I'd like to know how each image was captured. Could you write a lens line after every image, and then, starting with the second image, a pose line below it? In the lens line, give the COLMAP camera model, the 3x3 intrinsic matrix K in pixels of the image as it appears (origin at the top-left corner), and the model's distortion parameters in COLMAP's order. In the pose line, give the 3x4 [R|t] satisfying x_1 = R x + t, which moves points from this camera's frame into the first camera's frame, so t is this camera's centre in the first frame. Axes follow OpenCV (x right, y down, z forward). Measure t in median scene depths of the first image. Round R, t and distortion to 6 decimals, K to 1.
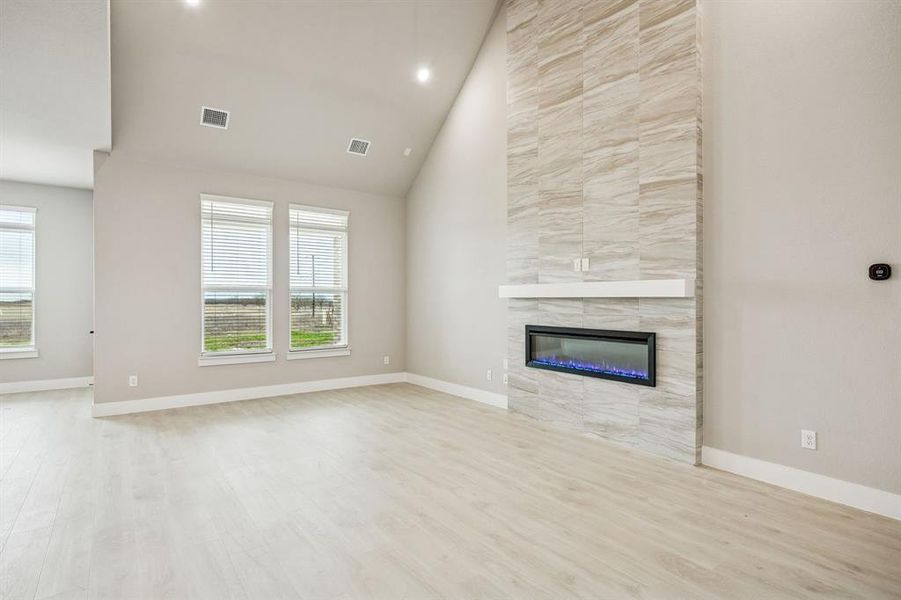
lens RADIAL K [[453.2, 0, 451.1], [0, 453.2, 309.6], [0, 0, 1]] dist [0.001139, 0.001147]
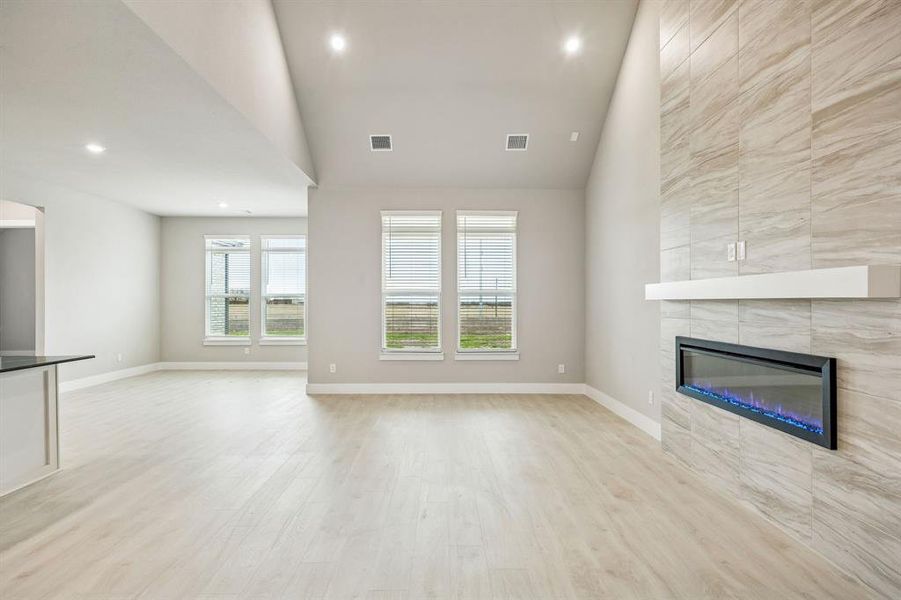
lens RADIAL K [[453.2, 0, 451.1], [0, 453.2, 309.6], [0, 0, 1]] dist [0.001139, 0.001147]
pose [[0.822643, 0.008425, -0.568496, 0.305382], [-0.011562, 0.999931, -0.001911, -0.004495], [0.568441, 0.008145, 0.822684, 0.185949]]
